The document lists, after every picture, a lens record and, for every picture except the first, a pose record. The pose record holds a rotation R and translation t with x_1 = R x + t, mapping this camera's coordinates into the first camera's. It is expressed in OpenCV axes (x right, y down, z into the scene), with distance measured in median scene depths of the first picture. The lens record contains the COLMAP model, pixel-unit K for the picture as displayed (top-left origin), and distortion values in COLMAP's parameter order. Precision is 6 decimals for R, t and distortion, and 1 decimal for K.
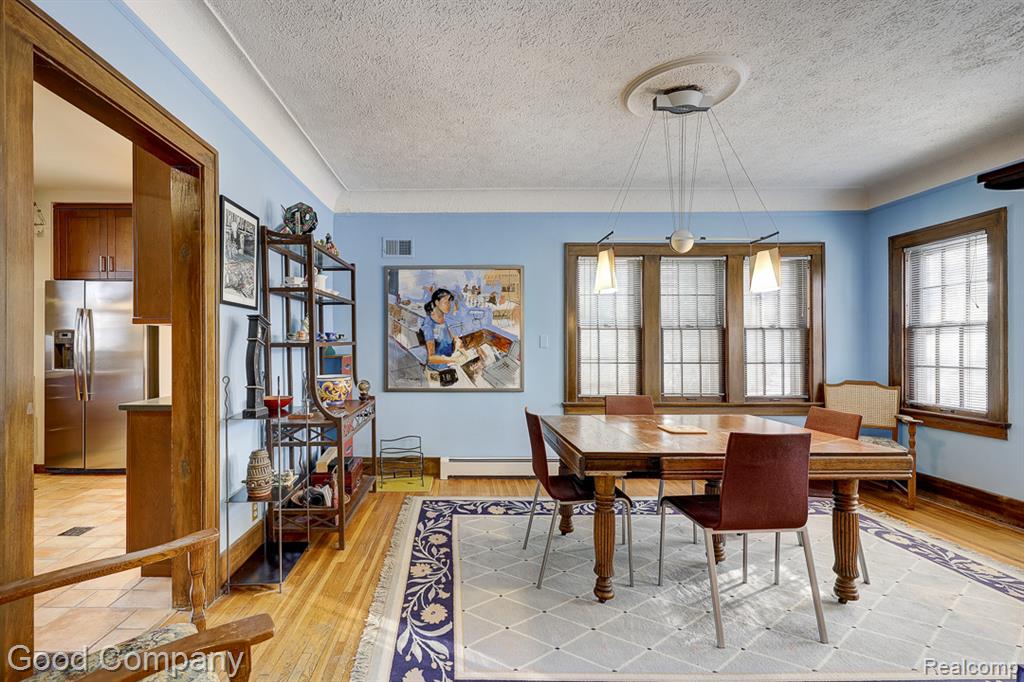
lens RADIAL K [[436.0, 0, 492.7], [0, 436.0, 343.3], [0, 0, 1]] dist [0.000473, 0.000030]
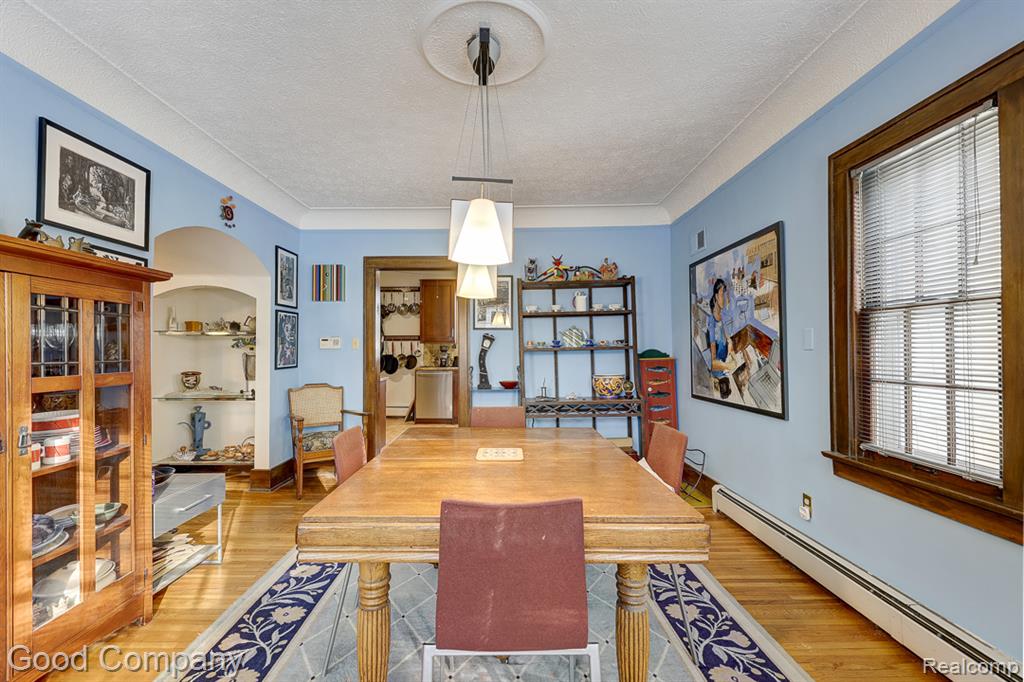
lens RADIAL K [[436.0, 0, 492.7], [0, 436.0, 343.3], [0, 0, 1]] dist [0.000473, 0.000030]
pose [[-0.044890, -0.016281, -0.998859, 0.680827], [0.005355, 0.999849, -0.016538, 0.001572], [0.998978, -0.006091, -0.044796, 0.631645]]
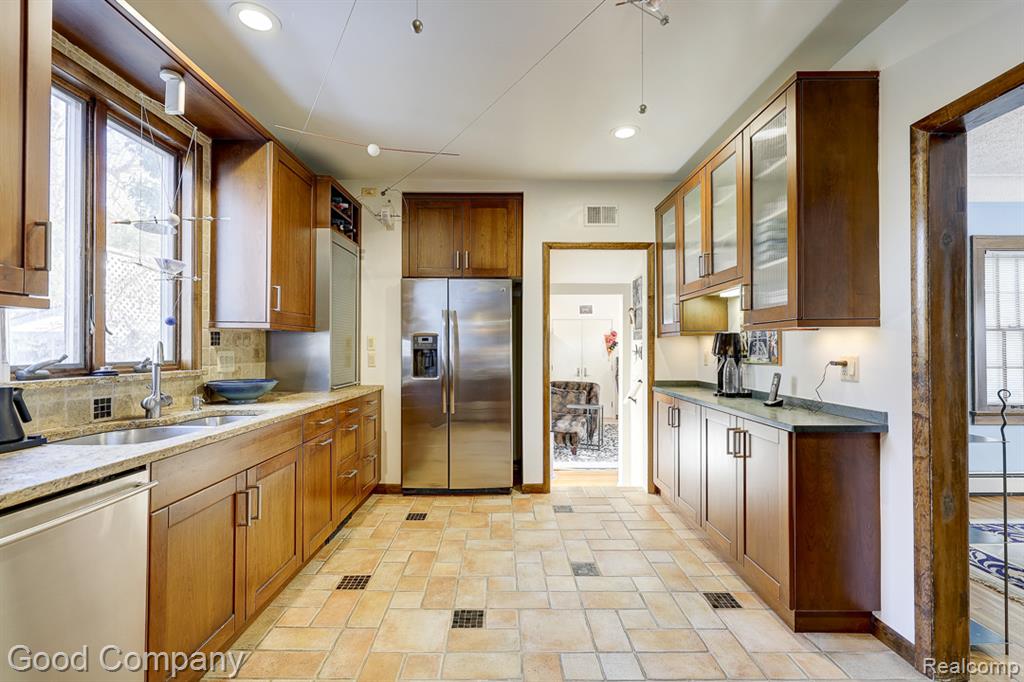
lens RADIAL K [[451.9, 0, 506.6], [0, 451.9, 345.9], [0, 0, 1]] dist [-0.002047, -0.000121]
pose [[0.999787, 0.001556, -0.020578, -0.785841], [-0.001633, 0.999992, -0.003706, -0.002384], [0.020572, 0.003739, 0.999781, 0.076768]]
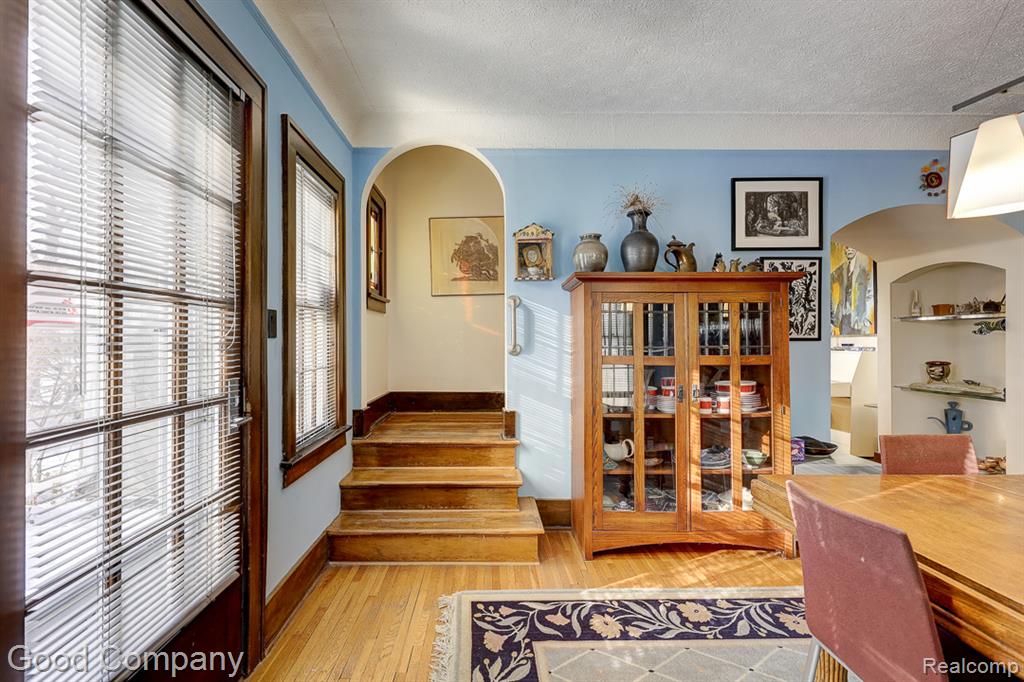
lens RADIAL K [[480.7, 0, 493.7], [0, 480.7, 339.5], [0, 0, 1]] dist [-0.001388, 0.000267]
pose [[-0.999968, 0.004326, 0.006680, 0.607479], [0.004302, 0.999984, -0.003617, 0.001653], [-0.006695, -0.003588, -0.999971, 0.880628]]
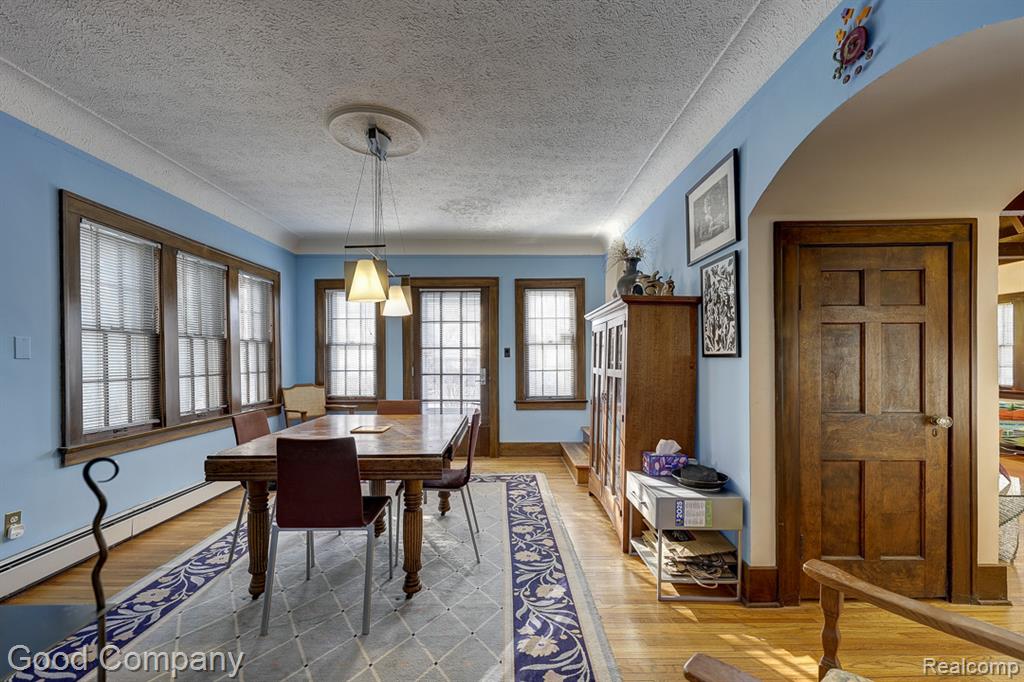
lens RADIAL K [[436.4, 0, 507.9], [0, 436.4, 360.4], [0, 0, 1]] dist [0.002789, 0.000232]
pose [[0.013890, 0.000192, 0.999904, -0.443663], [0.002005, 0.999998, -0.000219, 0.006835], [-0.999902, 0.002008, 0.013889, 0.398315]]
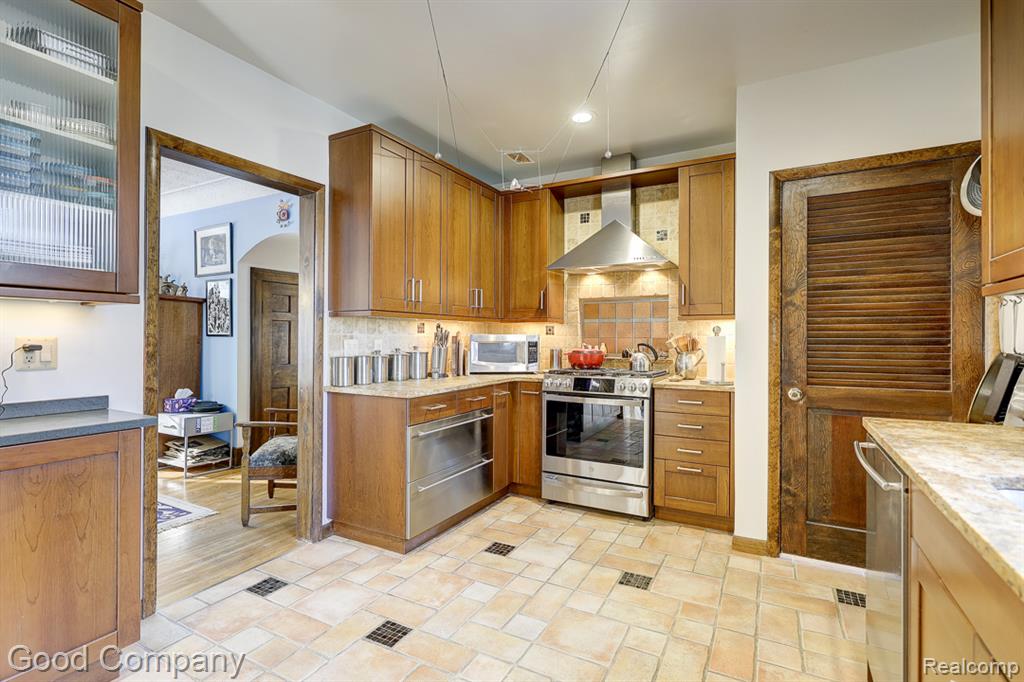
lens RADIAL K [[495.0, 0, 500.5], [0, 495.0, 337.4], [0, 0, 1]] dist [-0.001334, -0.000147]
pose [[-0.860224, -0.003235, 0.509906, -0.991340], [-0.005619, 0.999979, -0.003136, 0.005149], [-0.509886, -0.005563, -0.860224, 0.771249]]
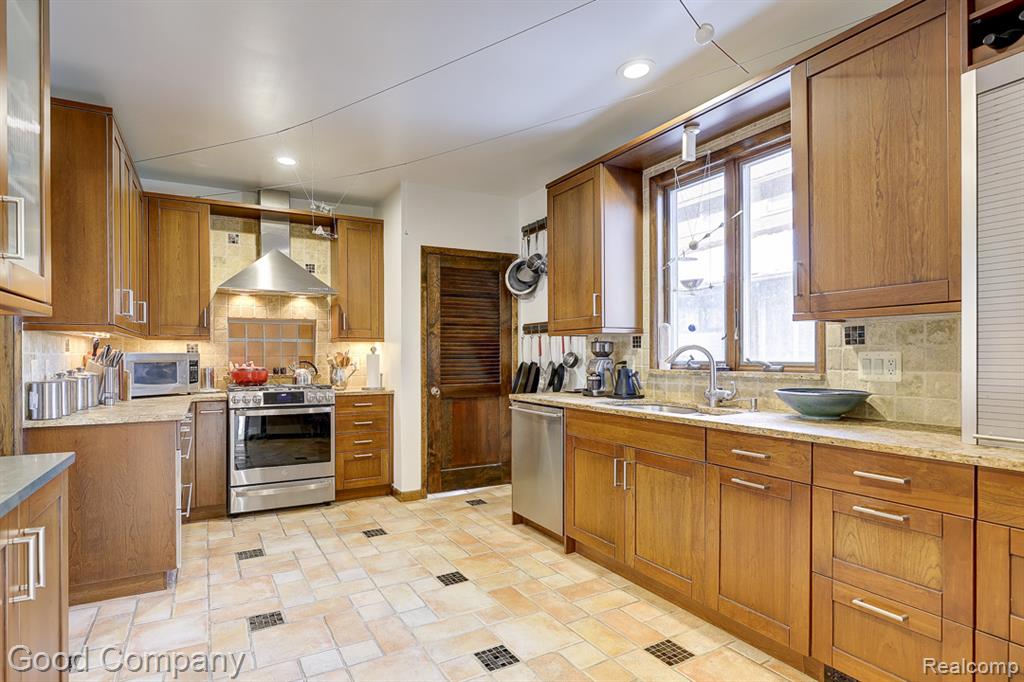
lens RADIAL K [[533.8, 0, 495.5], [0, 533.8, 360.3], [0, 0, 1]] dist [-0.000613, 0.000012]
pose [[-0.888372, 0.006890, -0.459073, -0.599366], [0.005364, 0.999975, 0.004627, 0.007903], [0.459094, 0.001648, -0.888386, 1.048944]]
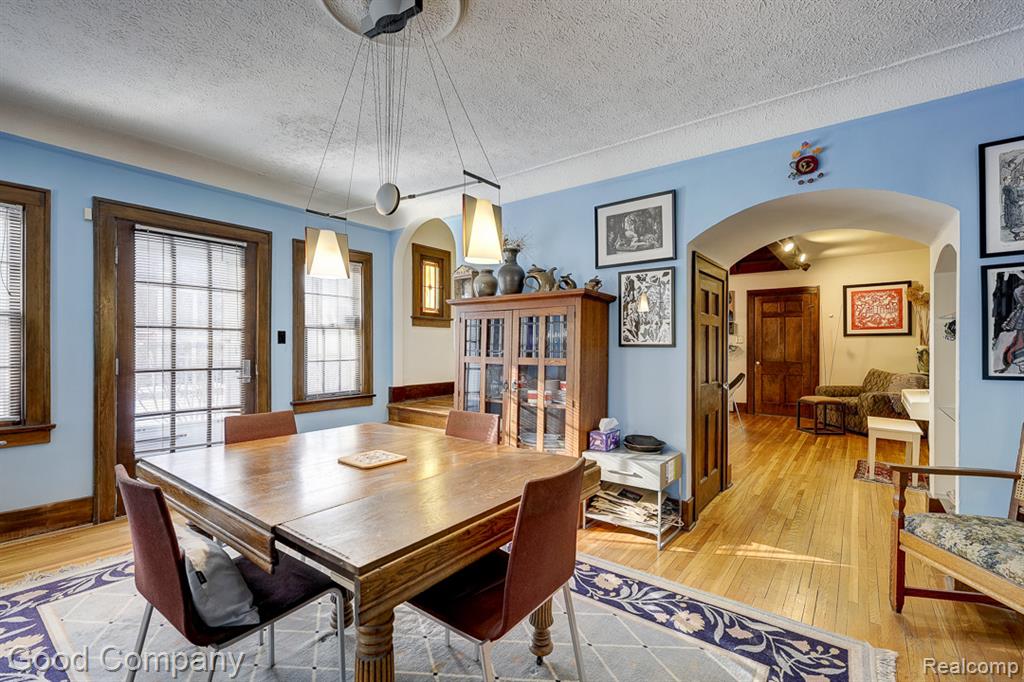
lens RADIAL K [[457.9, 0, 502.6], [0, 457.9, 346.9], [0, 0, 1]] dist [0.000318, 0.000118]
pose [[-0.778522, 0.000545, 0.627617, -0.152012], [-0.002963, 0.999985, -0.004545, 0.007155], [-0.627610, -0.005398, -0.778509, 0.879484]]
